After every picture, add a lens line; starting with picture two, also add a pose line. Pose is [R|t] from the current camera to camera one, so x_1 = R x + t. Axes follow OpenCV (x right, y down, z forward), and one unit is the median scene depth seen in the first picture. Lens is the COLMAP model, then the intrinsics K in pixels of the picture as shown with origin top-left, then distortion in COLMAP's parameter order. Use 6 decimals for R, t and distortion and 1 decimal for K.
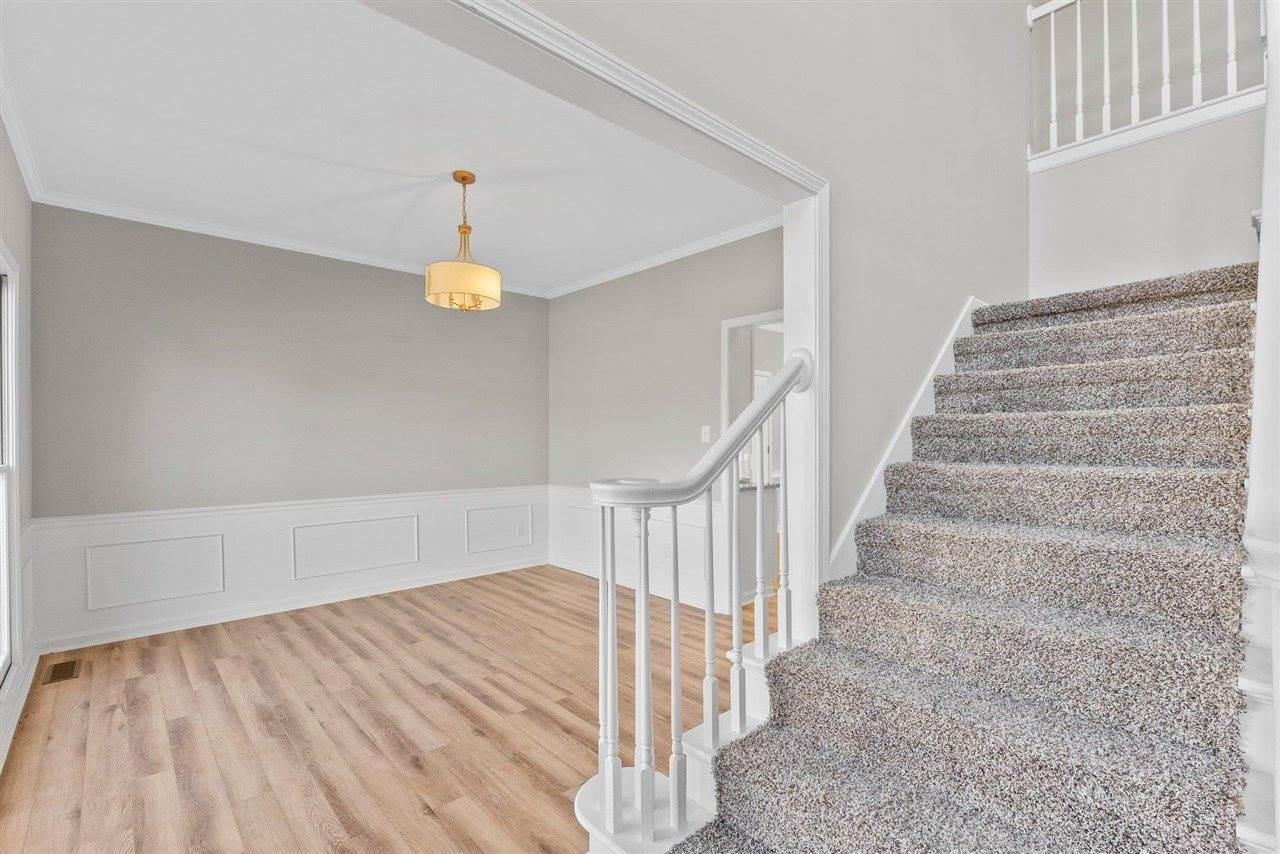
lens RADIAL K [[565.0, 0, 638.3], [0, 565.0, 431.2], [0, 0, 1]] dist [-0.000766, 0.000249]
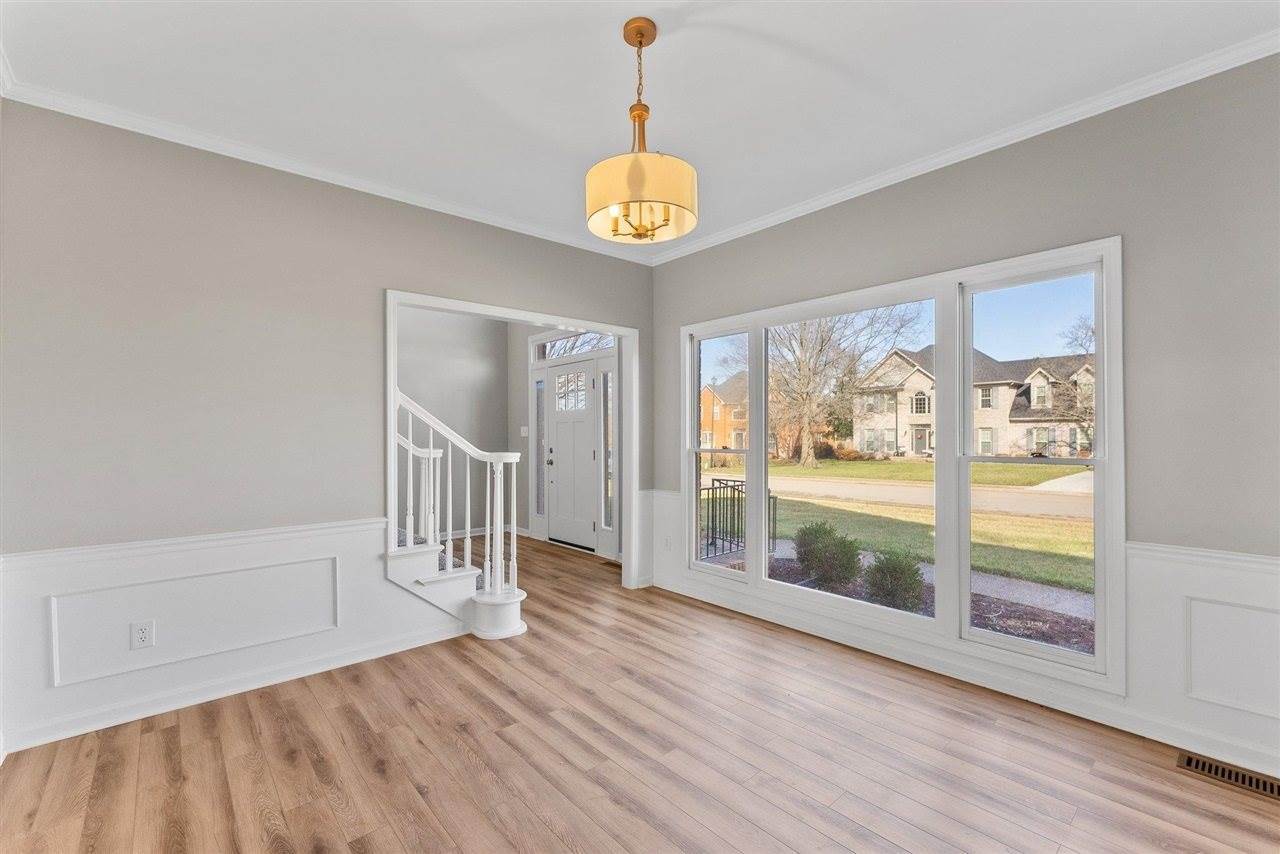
lens RADIAL K [[541.3, 0, 639.1], [0, 541.3, 433.4], [0, 0, 1]] dist [-0.000562, -0.000036]
pose [[-0.999738, 0.007114, 0.021752, -0.359535], [0.007022, 0.999966, -0.004294, 0.015406], [-0.021782, -0.004141, -0.999754, 1.838109]]
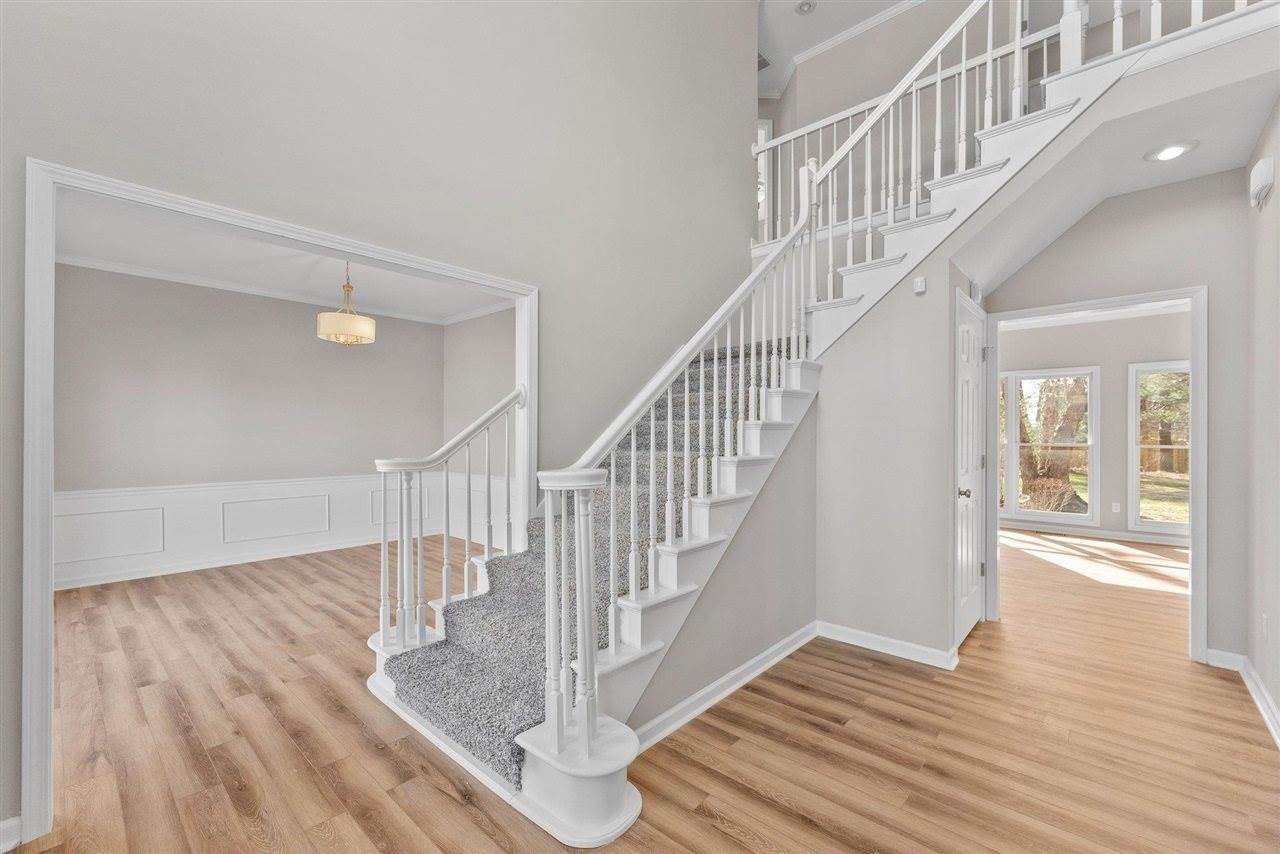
lens RADIAL K [[516.9, 0, 635.8], [0, 516.9, 431.7], [0, 0, 1]] dist [-0.000051, 0.000362]
pose [[0.995232, 0.007682, 0.097235, 0.328737], [-0.007781, 0.999970, 0.000636, -0.002013], [-0.097227, -0.001389, 0.995261, -0.413600]]
